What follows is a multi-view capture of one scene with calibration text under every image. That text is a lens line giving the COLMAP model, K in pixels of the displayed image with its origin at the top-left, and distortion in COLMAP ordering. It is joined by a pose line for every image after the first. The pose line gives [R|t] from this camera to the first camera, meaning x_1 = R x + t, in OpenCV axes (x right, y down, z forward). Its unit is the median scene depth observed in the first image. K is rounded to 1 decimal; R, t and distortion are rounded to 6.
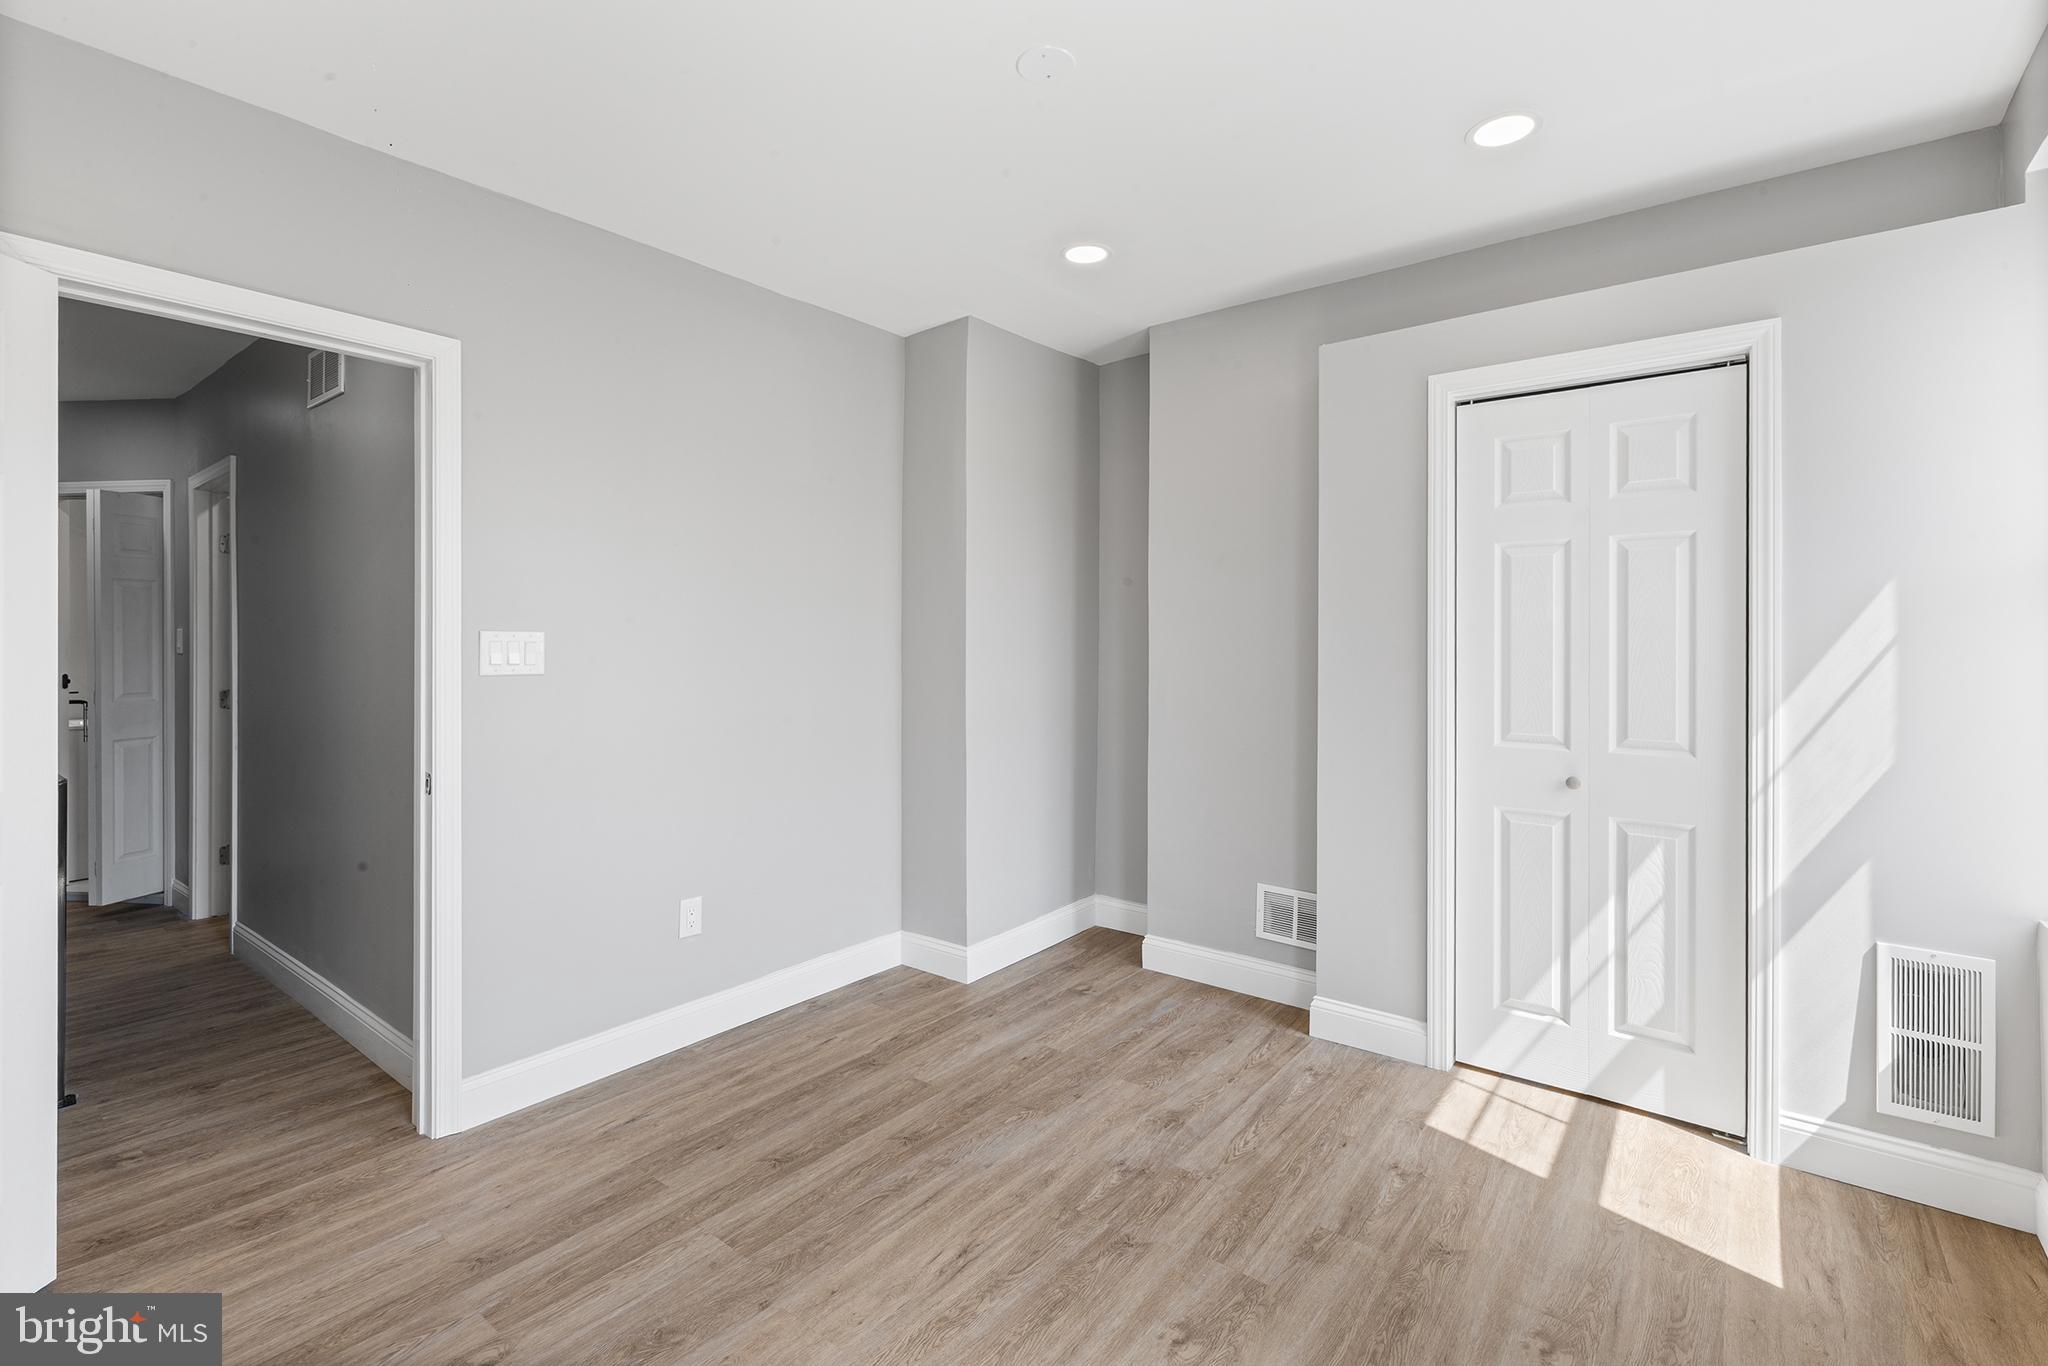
lens RADIAL K [[924.6, 0, 1013.6], [0, 924.6, 670.2], [0, 0, 1]] dist [0.007950, -0.001409]
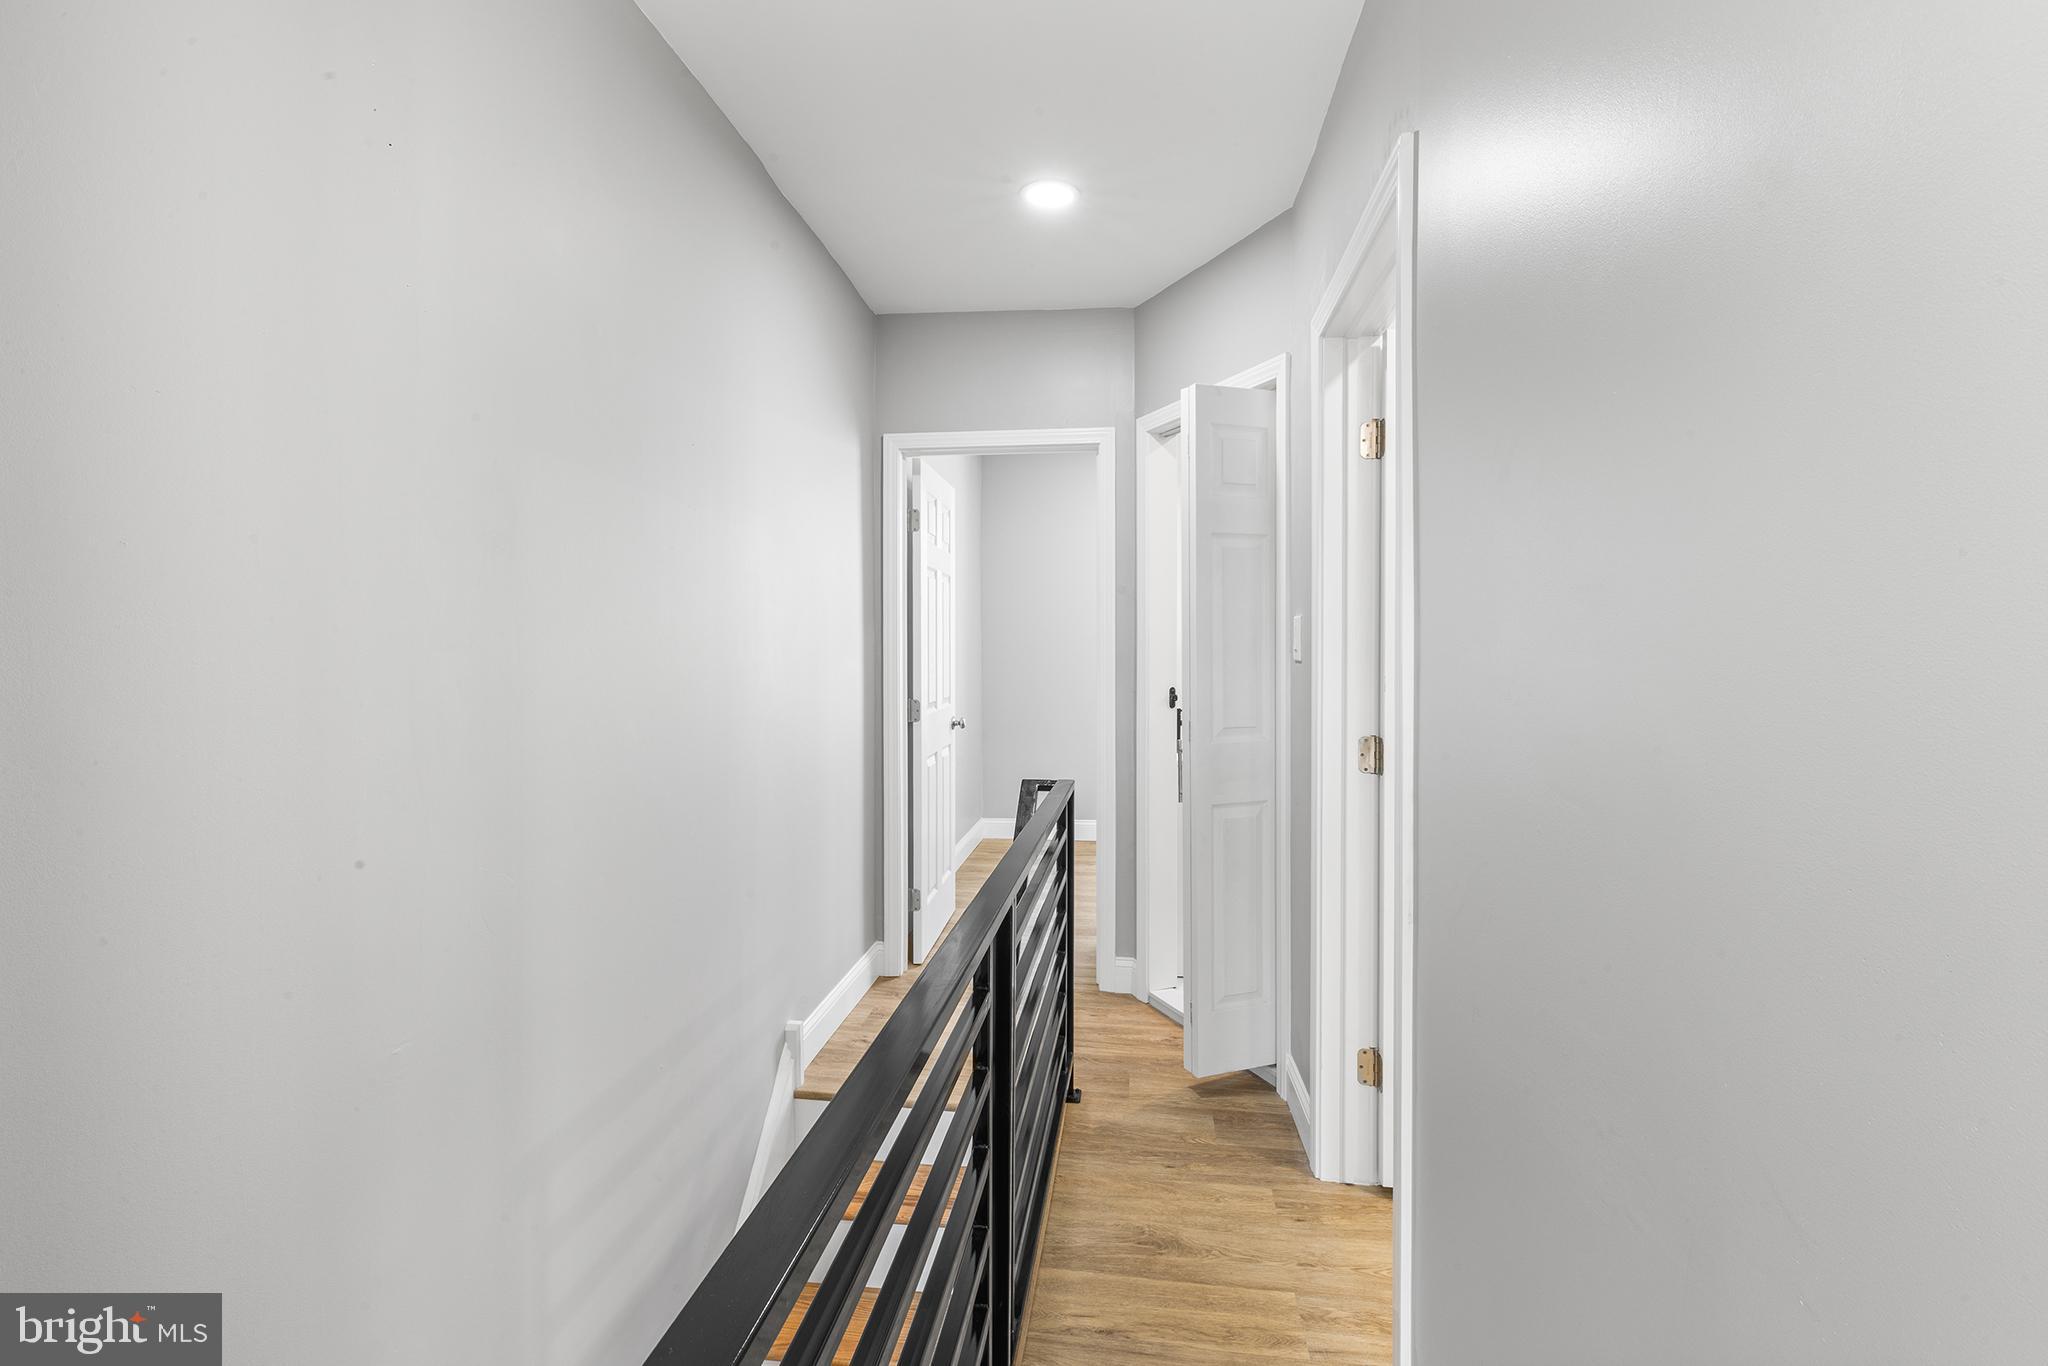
lens RADIAL K [[924.6, 0, 1018.0], [0, 924.6, 670.9], [0, 0, 1]] dist [0.007950, -0.001409]
pose [[0.520045, 0.004531, -0.854127, -0.520087], [-0.000306, 0.999987, 0.005119, -0.012559], [0.854139, -0.002401, 0.520040, 0.579589]]
